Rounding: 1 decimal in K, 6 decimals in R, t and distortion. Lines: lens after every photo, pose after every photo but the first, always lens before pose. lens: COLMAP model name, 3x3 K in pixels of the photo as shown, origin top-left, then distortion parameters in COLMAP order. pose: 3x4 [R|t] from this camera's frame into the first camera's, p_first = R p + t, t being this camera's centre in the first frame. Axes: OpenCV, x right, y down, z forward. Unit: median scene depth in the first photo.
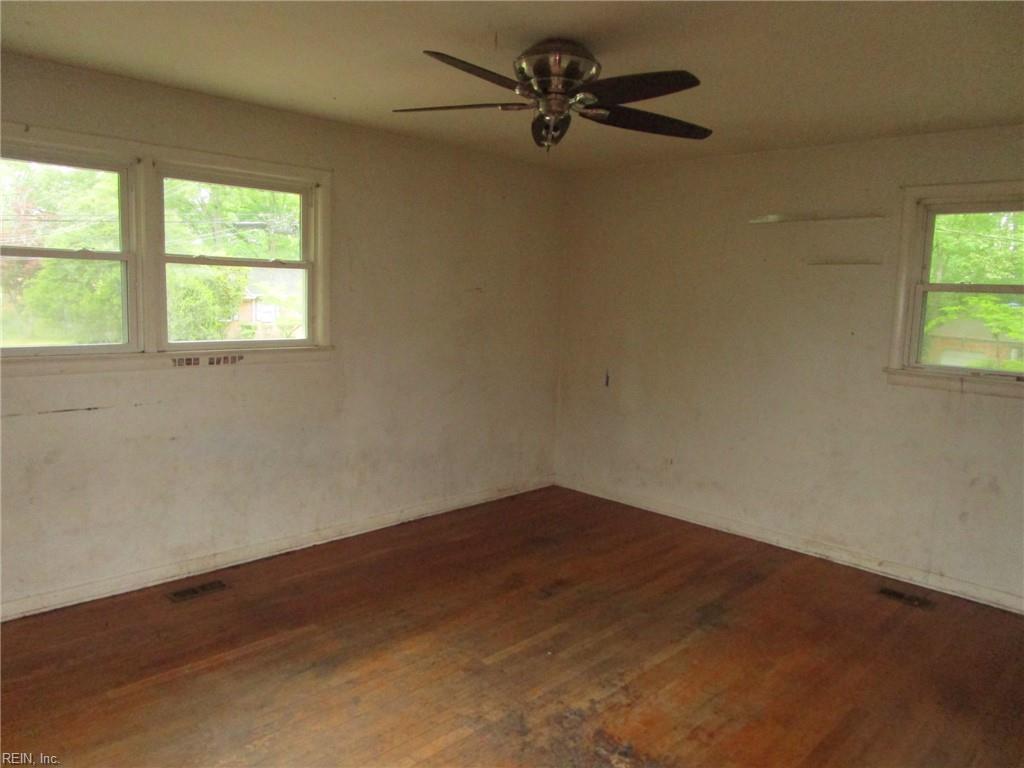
lens RADIAL K [[738.2, 0, 512.0], [0, 738.2, 384.0], [0, 0, 1]] dist [-0.019521, 0.001605]
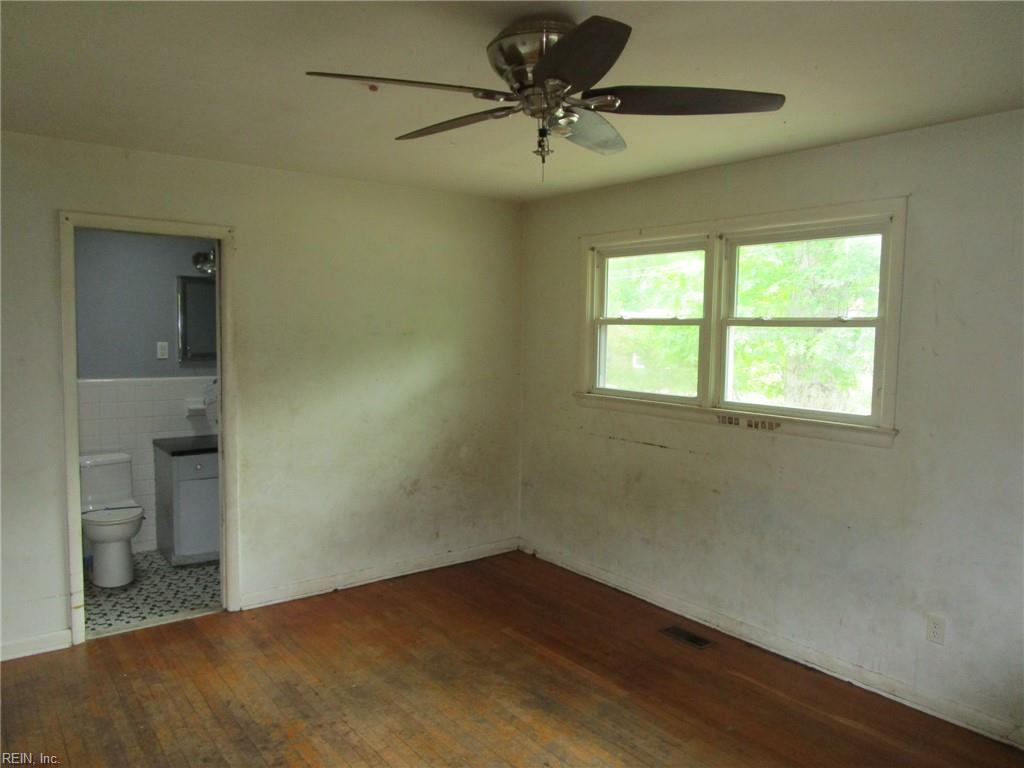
lens RADIAL K [[738.2, 0, 512.0], [0, 738.2, 384.0], [0, 0, 1]] dist [-0.019521, 0.001605]
pose [[-0.136637, 0.038068, -0.989890, 0.617839], [-0.150610, 0.986847, 0.058740, -0.095082], [0.979105, 0.157113, -0.129106, 0.823213]]
